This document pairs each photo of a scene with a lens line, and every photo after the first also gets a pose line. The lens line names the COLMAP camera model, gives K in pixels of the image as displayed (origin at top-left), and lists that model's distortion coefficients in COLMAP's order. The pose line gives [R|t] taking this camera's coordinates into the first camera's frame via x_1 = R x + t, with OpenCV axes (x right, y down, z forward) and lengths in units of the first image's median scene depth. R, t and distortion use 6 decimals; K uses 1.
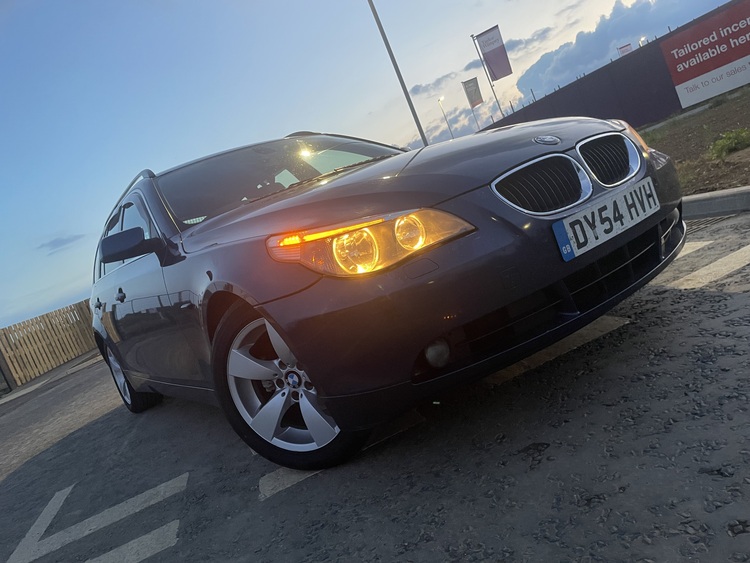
lens RADIAL K [[583.0, 0, 371.8], [0, 583.0, 278.4], [0, 0, 1]] dist [0.100279, -0.143544]
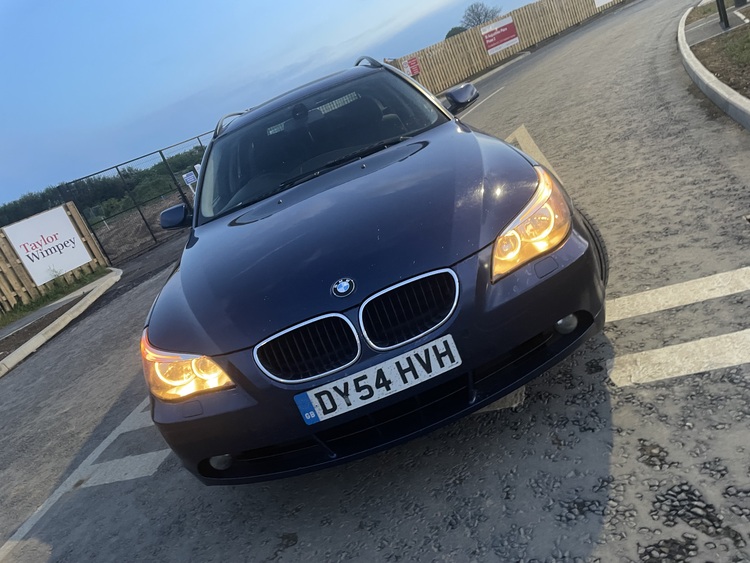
lens RADIAL K [[583.0, 0, 371.8], [0, 583.0, 278.4], [0, 0, 1]] dist [0.100279, -0.143544]
pose [[0.871198, 0.184372, -0.454995, 0.806651], [0.021084, 0.911893, 0.409886, -0.671768], [0.490478, -0.366685, 0.790552, 0.237468]]
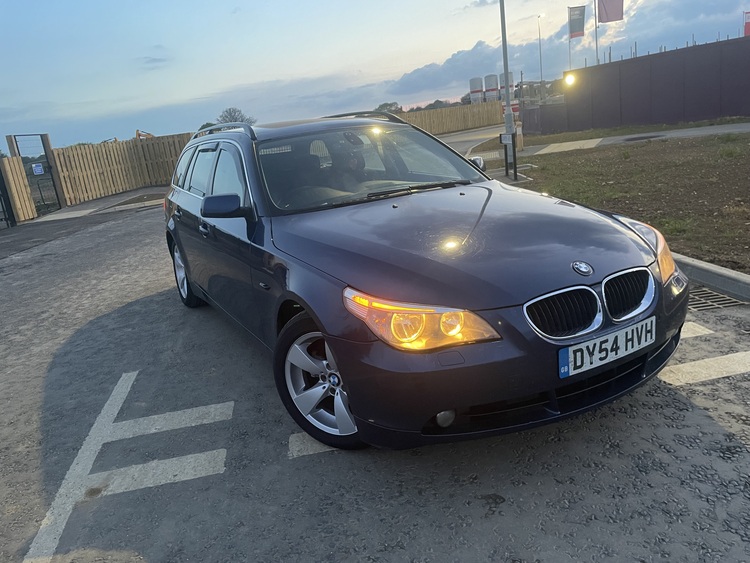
lens RADIAL K [[583.0, 0, 371.8], [0, 583.0, 278.4], [0, 0, 1]] dist [0.100279, -0.143544]
pose [[0.961267, 0.274507, -0.024726, -0.091786], [-0.265577, 0.946507, 0.183282, -0.329081], [0.073715, -0.169617, 0.982749, -0.251536]]
